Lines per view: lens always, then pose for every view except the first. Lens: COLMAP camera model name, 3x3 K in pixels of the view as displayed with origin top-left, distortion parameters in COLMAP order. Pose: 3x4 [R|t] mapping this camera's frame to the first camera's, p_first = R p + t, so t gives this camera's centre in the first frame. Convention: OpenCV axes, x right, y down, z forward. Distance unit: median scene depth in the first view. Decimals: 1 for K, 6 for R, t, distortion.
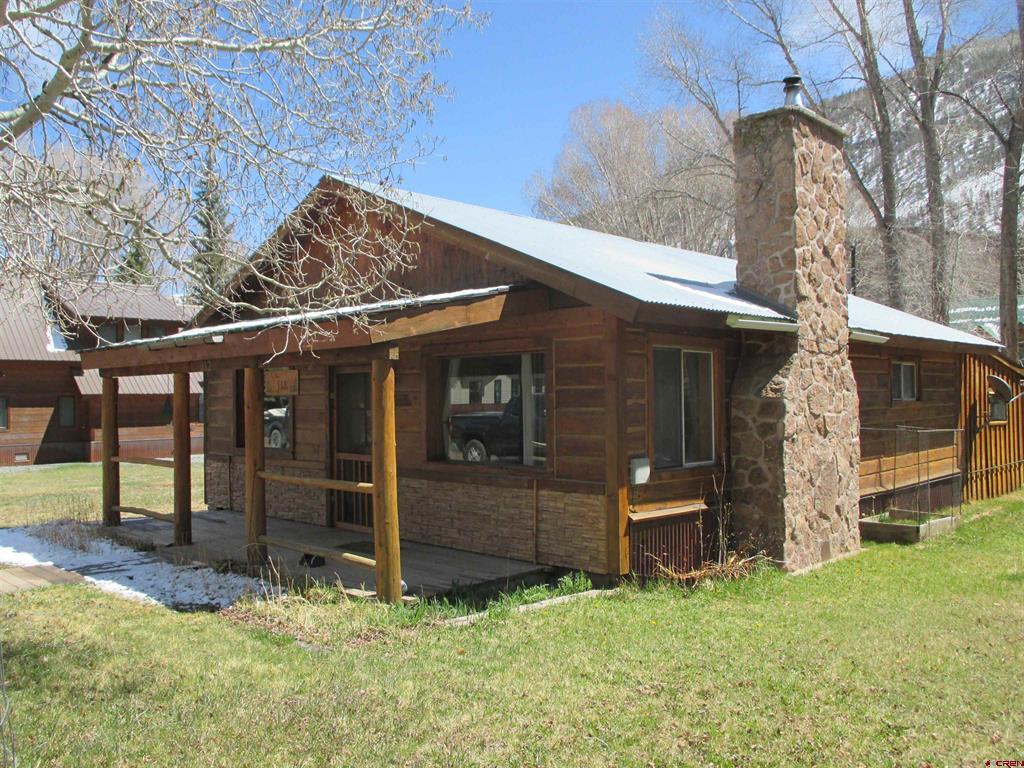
lens RADIAL K [[853.0, 0, 512.2], [0, 853.0, 384.2], [0, 0, 1]] dist [-0.038857, 0.009427]
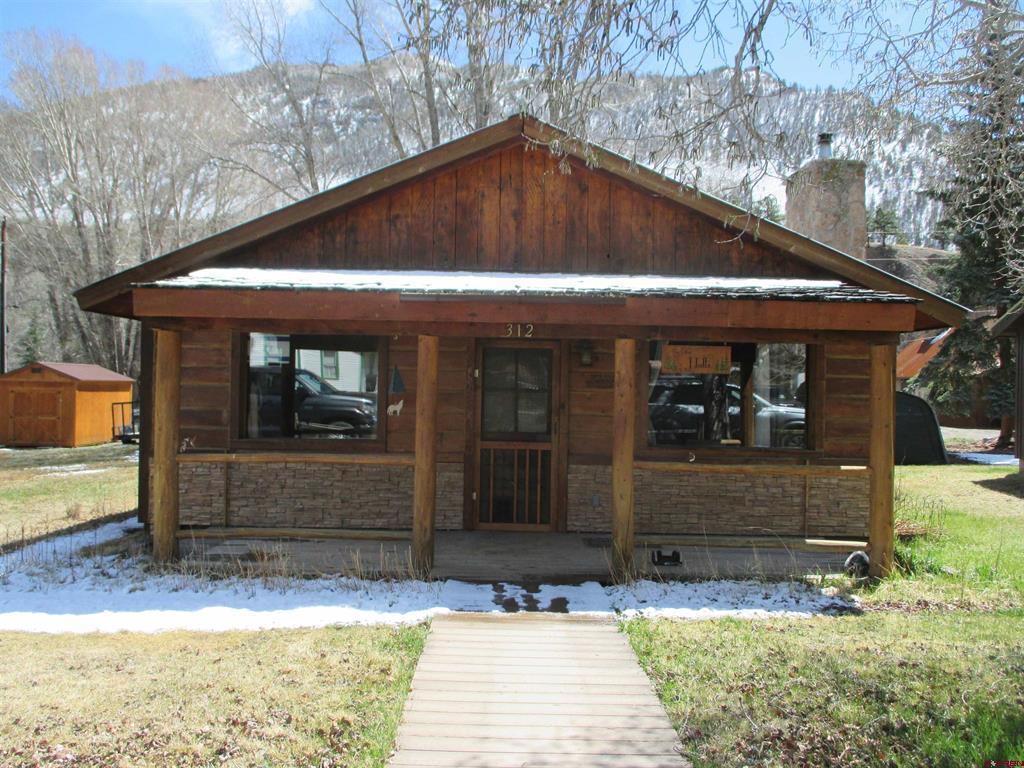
lens RADIAL K [[853.0, 0, 512.1], [0, 853.0, 382.8], [0, 0, 1]] dist [-0.038857, 0.009427]
pose [[0.717801, 0.030132, 0.695596, -0.891276], [-0.039311, 0.999223, -0.002718, 0.028062], [-0.695137, -0.025394, 0.718428, 0.431206]]
